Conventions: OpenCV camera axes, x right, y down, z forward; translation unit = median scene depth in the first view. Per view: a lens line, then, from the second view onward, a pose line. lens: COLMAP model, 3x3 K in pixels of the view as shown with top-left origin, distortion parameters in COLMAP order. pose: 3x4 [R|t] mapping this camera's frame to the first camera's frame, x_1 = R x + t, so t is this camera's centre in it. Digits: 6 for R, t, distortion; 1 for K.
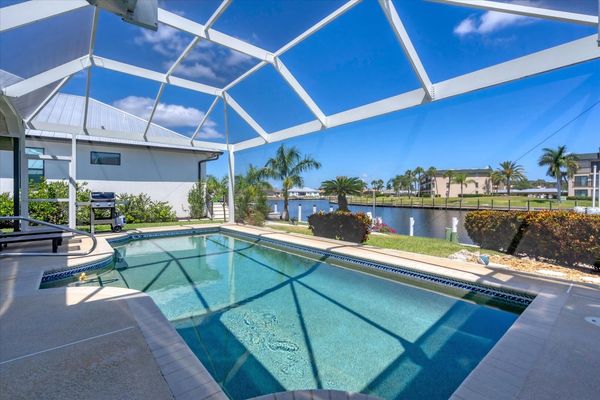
lens RADIAL K [[277.2, 0, 299.6], [0, 277.2, 194.6], [0, 0, 1]] dist [-0.002115, -0.000104]
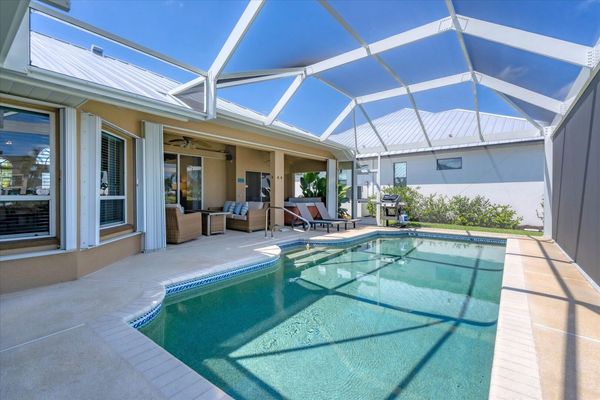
lens RADIAL K [[277.2, 0, 300.2], [0, 277.2, 196.5], [0, 0, 1]] dist [-0.002115, -0.000104]
pose [[0.221159, 0.005381, -0.975223, 0.055541], [-0.003324, 0.999983, 0.004764, -0.001007], [0.975232, 0.002188, 0.221173, 0.043410]]
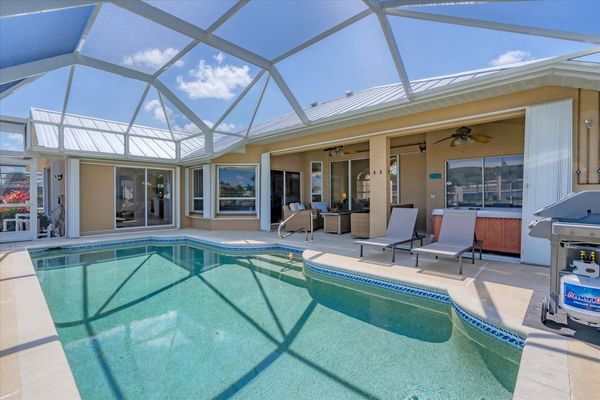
lens RADIAL K [[277.2, 0, 300.2], [0, 277.2, 198.9], [0, 0, 1]] dist [-0.002115, -0.000104]
pose [[-0.993833, 0.011134, -0.110327, -0.050110], [0.010248, 0.999911, 0.008598, -0.001288], [0.110413, 0.007414, -0.993858, 0.173784]]
